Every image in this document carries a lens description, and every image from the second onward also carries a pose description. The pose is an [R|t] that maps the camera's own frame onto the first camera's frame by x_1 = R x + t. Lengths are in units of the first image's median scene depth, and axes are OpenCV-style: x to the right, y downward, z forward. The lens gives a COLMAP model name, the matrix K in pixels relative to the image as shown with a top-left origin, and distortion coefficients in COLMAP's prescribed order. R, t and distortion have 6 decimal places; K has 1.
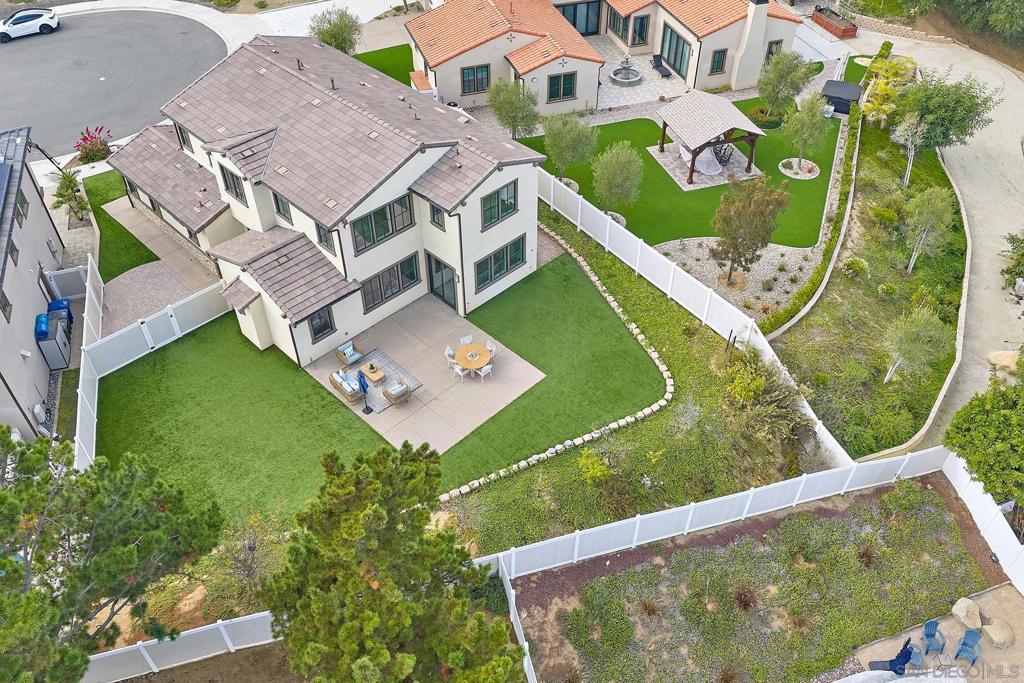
lens RADIAL K [[844.4, 0, 518.9], [0, 844.4, 335.2], [0, 0, 1]] dist [0.026748, -0.048451]
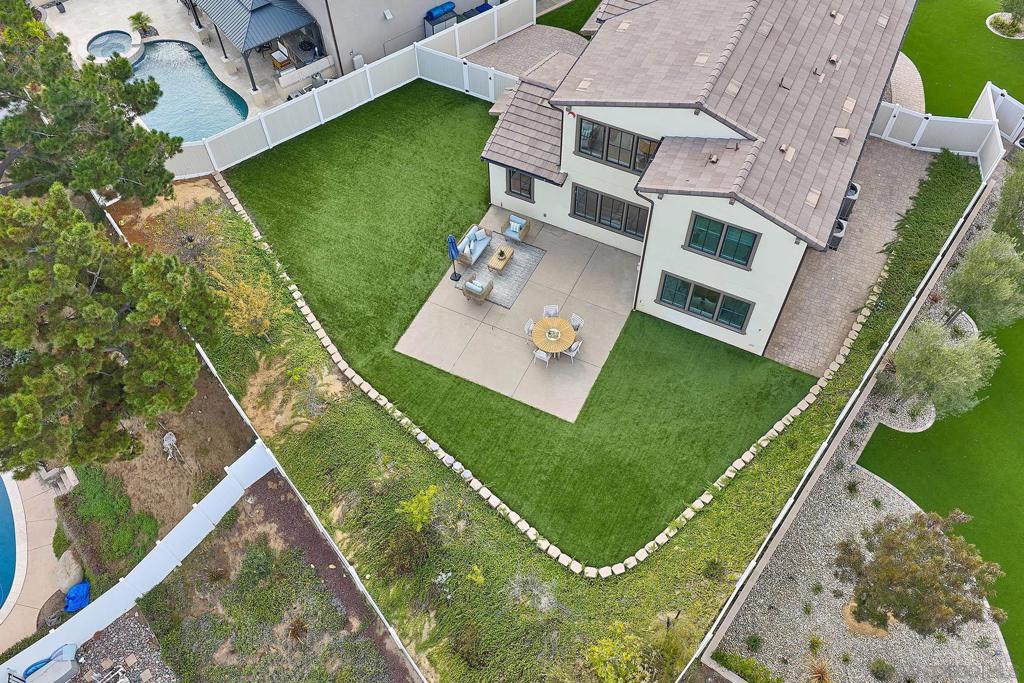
lens RADIAL K [[853.1, 0, 516.5], [0, 853.1, 333.8], [0, 0, 1]] dist [0.004129, -0.001167]
pose [[0.323094, 0.774470, -0.543881, 0.385408], [-0.635887, 0.603299, 0.481329, -0.352950], [0.700898, 0.190332, 0.687398, 0.403462]]
